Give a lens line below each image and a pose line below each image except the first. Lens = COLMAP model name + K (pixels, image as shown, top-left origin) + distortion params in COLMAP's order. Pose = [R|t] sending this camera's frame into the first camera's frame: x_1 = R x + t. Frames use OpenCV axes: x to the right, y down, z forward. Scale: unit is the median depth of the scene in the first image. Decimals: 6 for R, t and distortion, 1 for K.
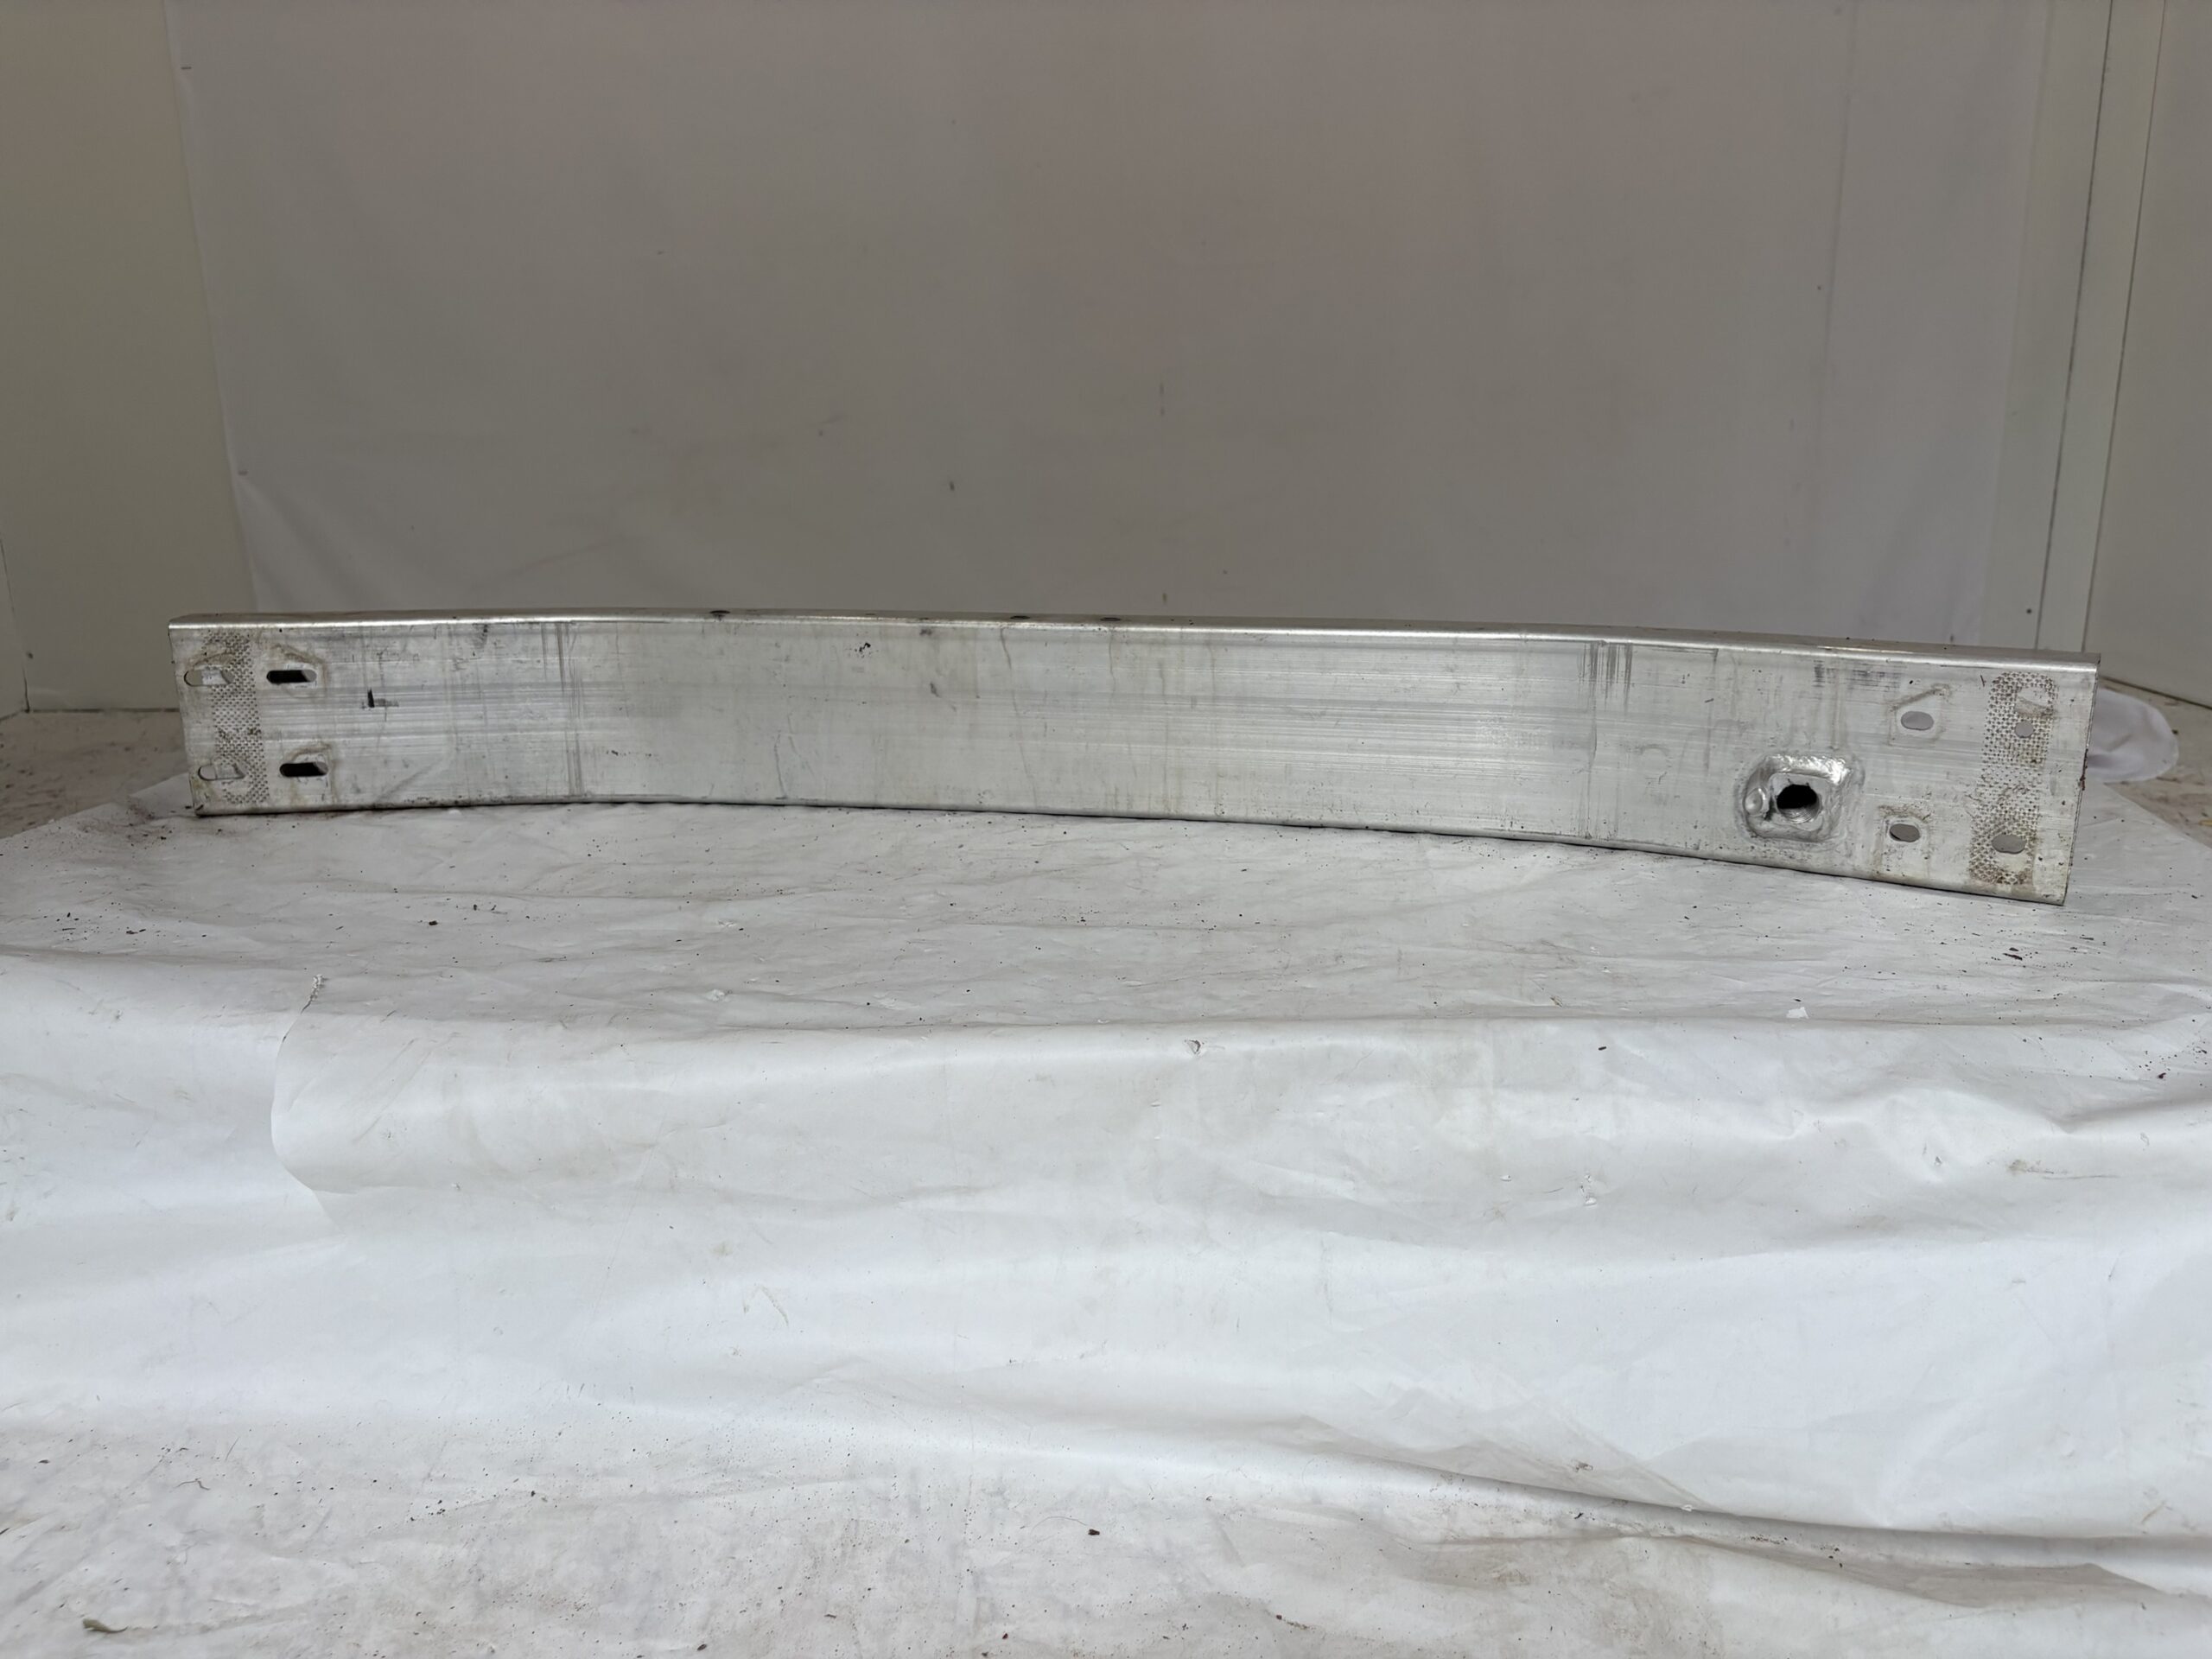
lens RADIAL K [[1676.5, 0, 1106.0], [0, 1676.5, 829.5], [0, 0, 1]] dist [0.038679, -0.001630]
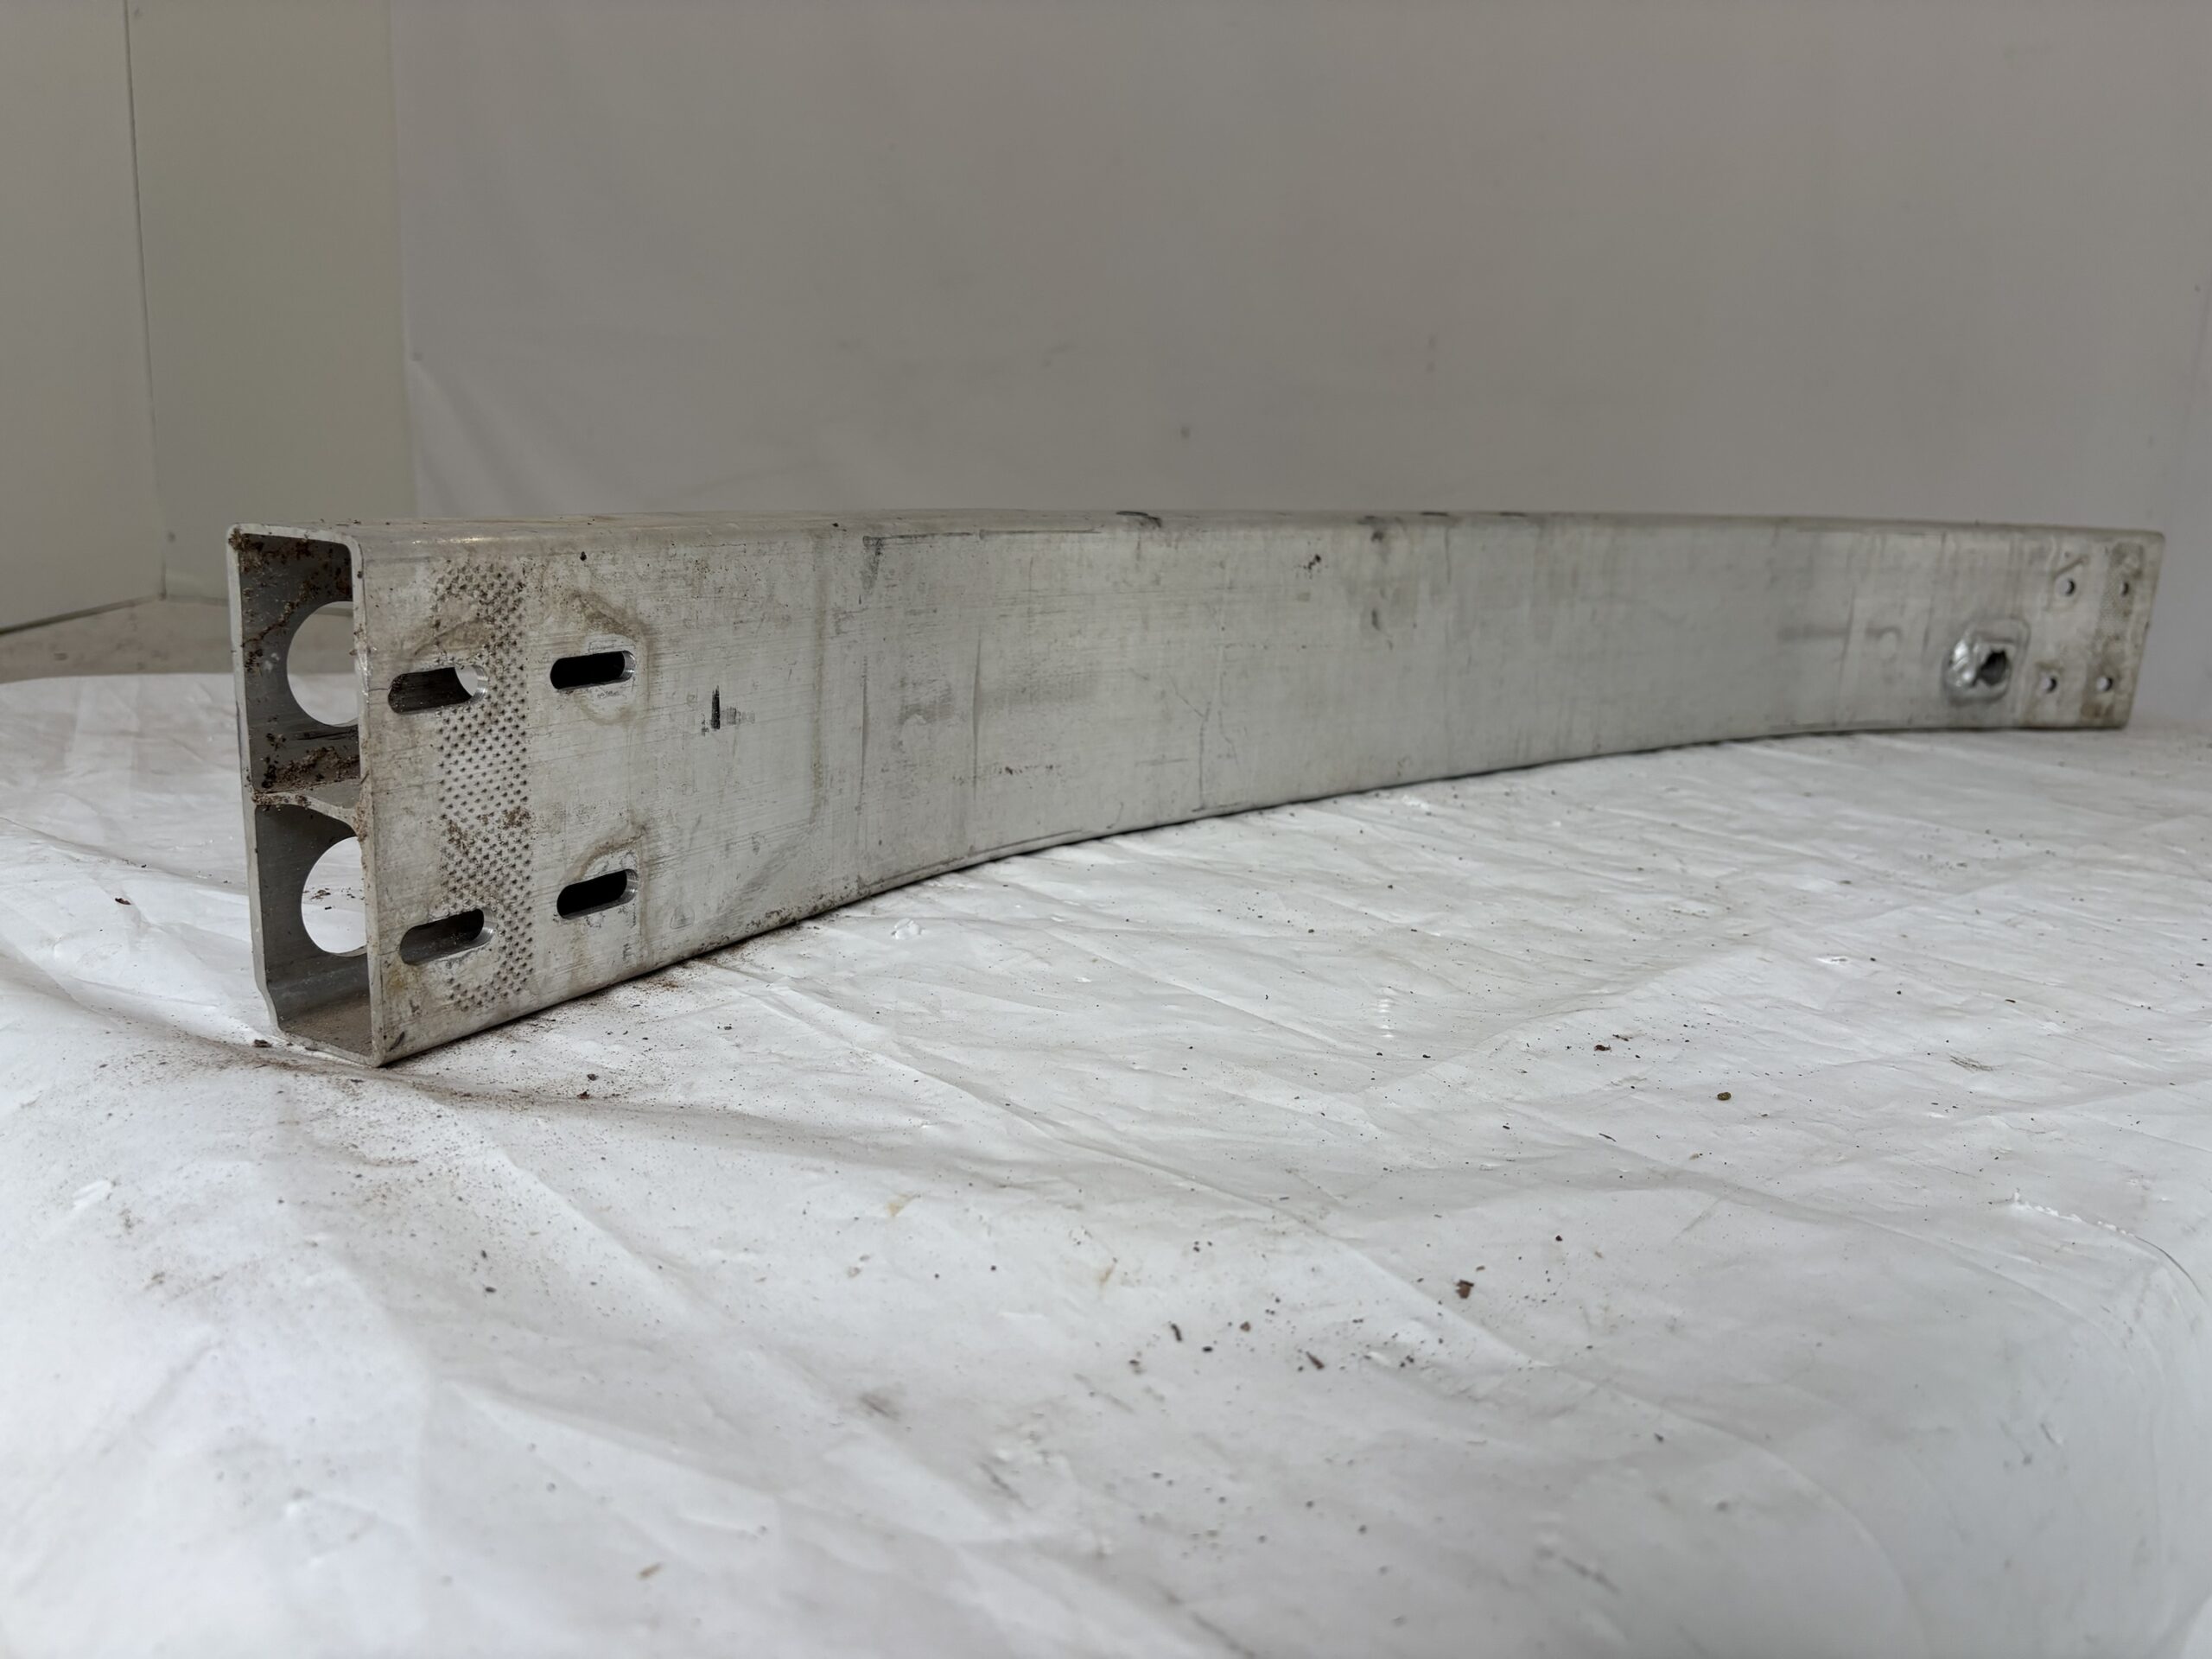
lens RADIAL K [[1676.5, 0, 1106.0], [0, 1676.5, 829.5], [0, 0, 1]] dist [0.038679, -0.001630]
pose [[0.610752, -0.144986, 0.778435, -0.834359], [0.139348, 0.987431, 0.074581, -0.074940], [-0.779464, 0.062923, 0.623279, 0.745582]]
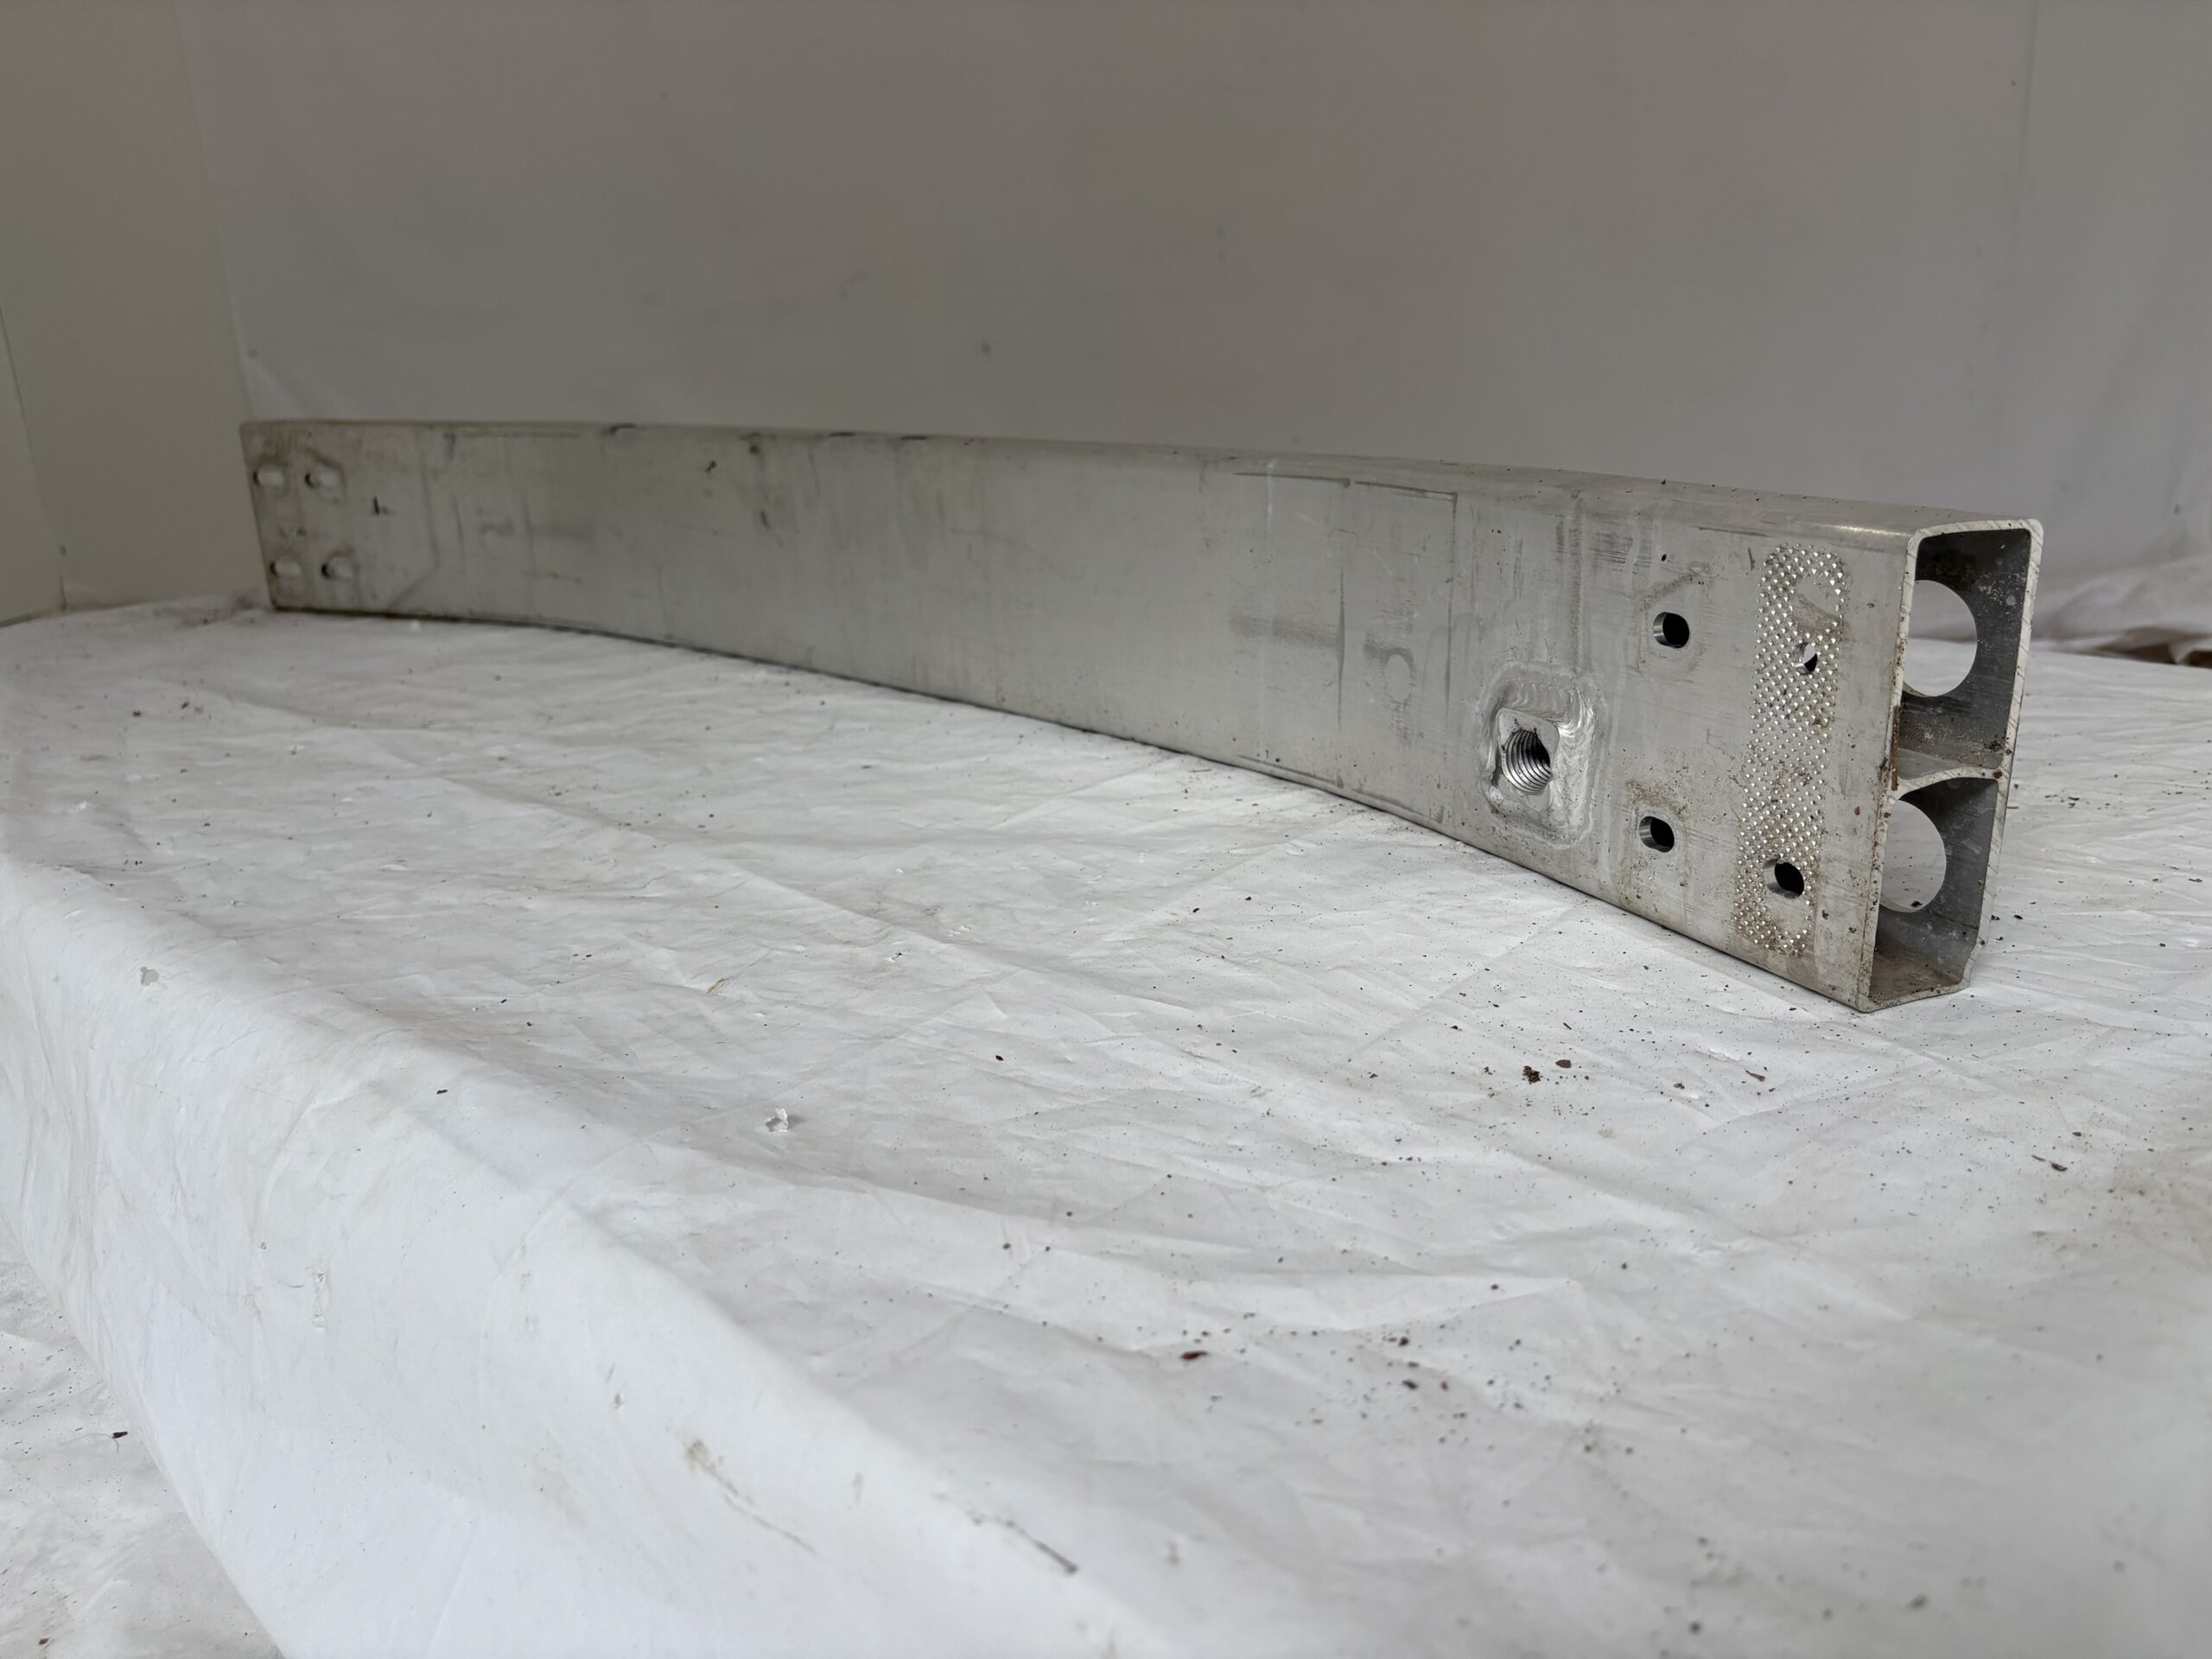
lens RADIAL K [[1676.5, 0, 1106.0], [0, 1676.5, 829.5], [0, 0, 1]] dist [0.038679, -0.001630]
pose [[0.839746, 0.142438, -0.523963, 0.582888], [-0.114047, 0.989722, 0.086273, -0.025398], [0.530867, -0.012691, 0.847360, 0.417892]]
